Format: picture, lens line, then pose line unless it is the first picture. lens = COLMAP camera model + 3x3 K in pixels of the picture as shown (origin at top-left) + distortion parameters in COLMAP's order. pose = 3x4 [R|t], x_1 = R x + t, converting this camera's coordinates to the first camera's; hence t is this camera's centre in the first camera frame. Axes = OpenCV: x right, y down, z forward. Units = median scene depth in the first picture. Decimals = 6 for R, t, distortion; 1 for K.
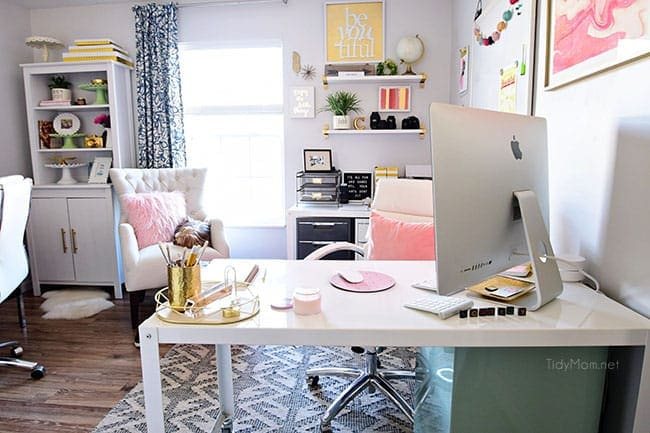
lens RADIAL K [[416.7, 0, 325.2], [0, 416.7, 213.1], [0, 0, 1]] dist [-0.033206, -0.000517]
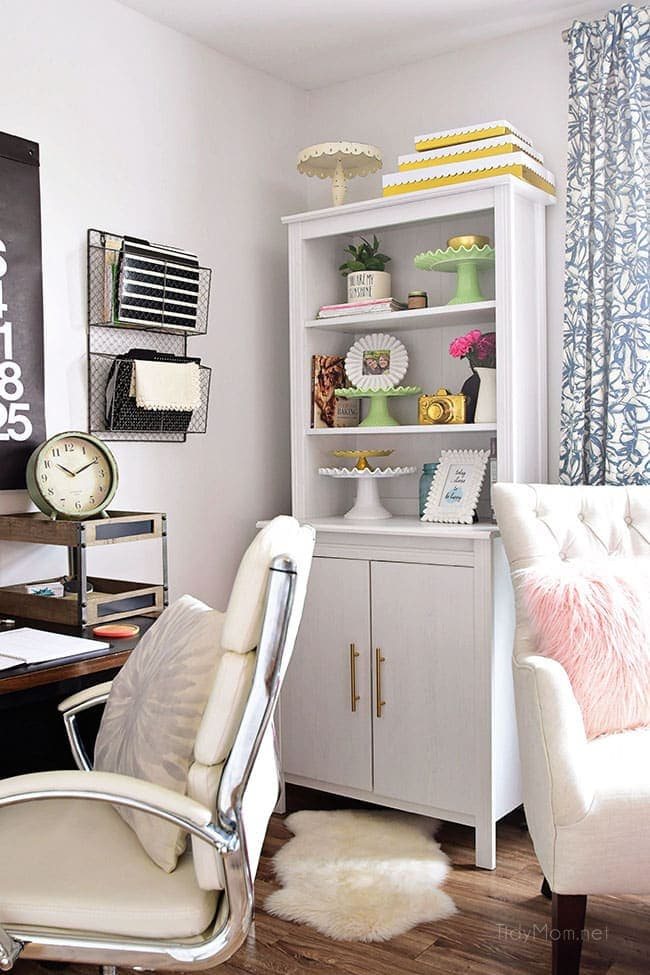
lens RADIAL K [[970.6, 0, 314.5], [0, 970.6, 484.6], [0, 0, 1]] dist [-0.077980, 0.019114]
pose [[0.853415, 0.017733, -0.520930, -0.221333], [-0.071246, 0.994009, -0.082882, -0.028797], [0.516339, 0.107847, 0.849566, 0.235684]]
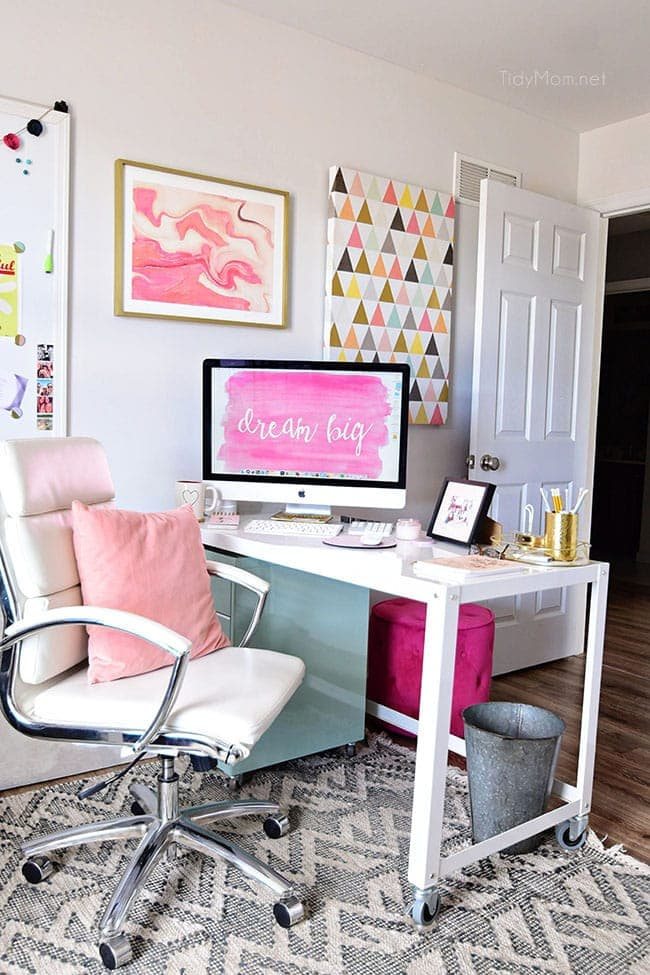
lens RADIAL K [[889.5, 0, 321.9], [0, 889.5, 470.0], [0, 0, 1]] dist [-0.054993, 0.003790]
pose [[-0.688296, -0.068179, 0.722219, -0.472295], [0.072355, 0.984157, 0.161864, -0.116786], [-0.721812, 0.163666, -0.672458, 0.901659]]
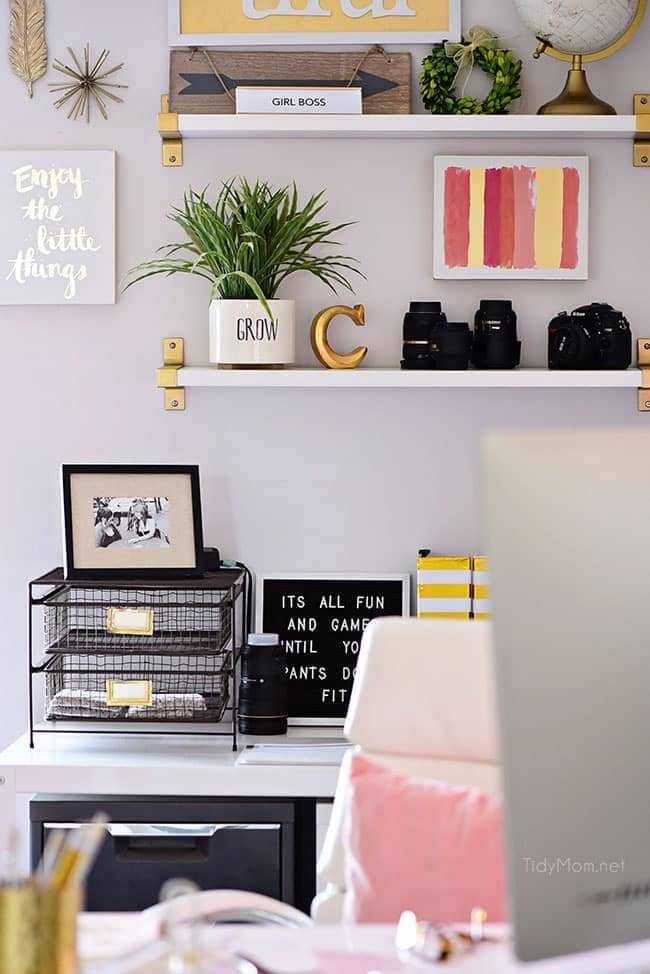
lens RADIAL K [[3174.9, 0, 325.0], [0, 3174.9, 487.0], [0, 0, 1]] dist [-0.202342, -0.533562]
pose [[0.998246, 0.003041, 0.059125, -0.015610], [0.003472, 0.993954, -0.109744, 0.026408], [-0.059102, 0.109757, 0.992200, -0.524351]]
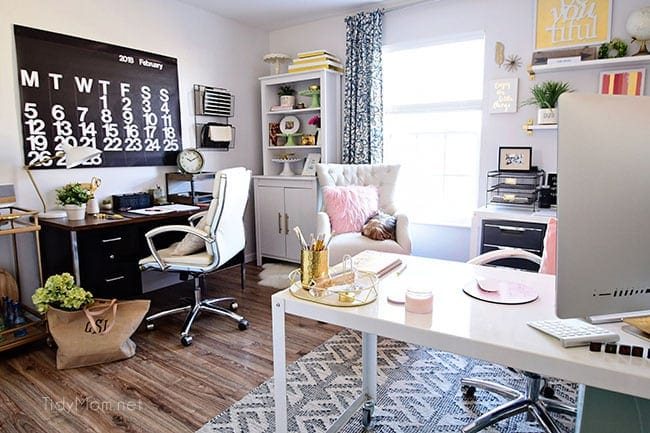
lens RADIAL K [[416.7, 0, 325.2], [0, 416.7, 213.1], [0, 0, 1]] dist [-0.033206, -0.000517]
pose [[0.867172, 0.073549, -0.492547, 0.075352], [-0.070132, 0.997213, 0.025434, -0.001546], [0.493045, 0.012487, 0.869914, 0.006327]]
